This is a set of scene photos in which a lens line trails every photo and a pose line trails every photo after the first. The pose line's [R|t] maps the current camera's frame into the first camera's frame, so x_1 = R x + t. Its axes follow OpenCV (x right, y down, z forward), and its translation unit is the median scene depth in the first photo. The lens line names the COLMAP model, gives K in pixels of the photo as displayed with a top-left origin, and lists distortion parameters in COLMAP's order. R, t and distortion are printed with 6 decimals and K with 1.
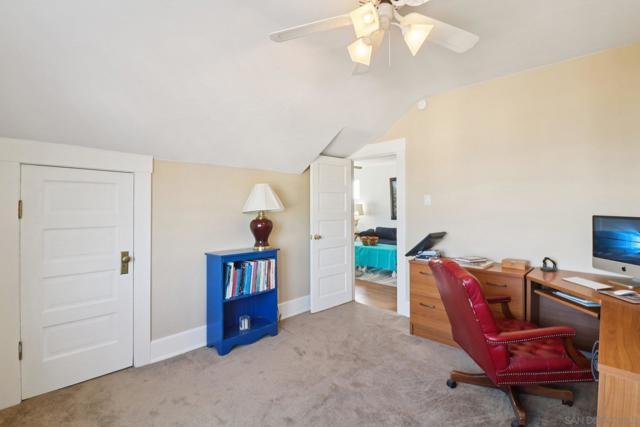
lens RADIAL K [[300.5, 0, 318.9], [0, 300.5, 210.0], [0, 0, 1]] dist [0.003364, 0.000094]
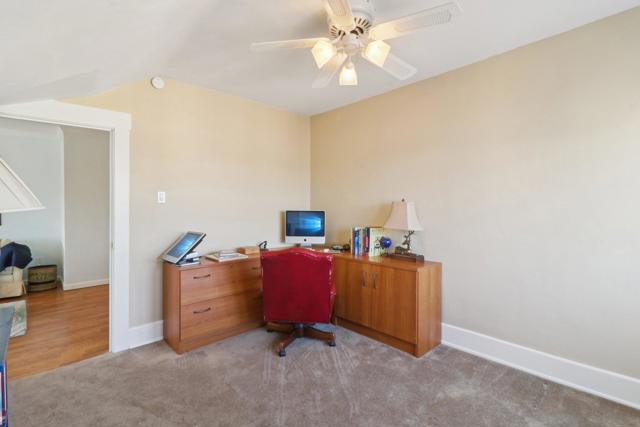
lens RADIAL K [[300.5, 0, 317.9], [0, 300.5, 208.7], [0, 0, 1]] dist [0.003364, 0.000094]
pose [[0.058932, -0.008283, 0.998228, -0.597108], [0.010818, 0.999912, 0.007658, -0.001878], [-0.998203, 0.010348, 0.059016, 0.642520]]
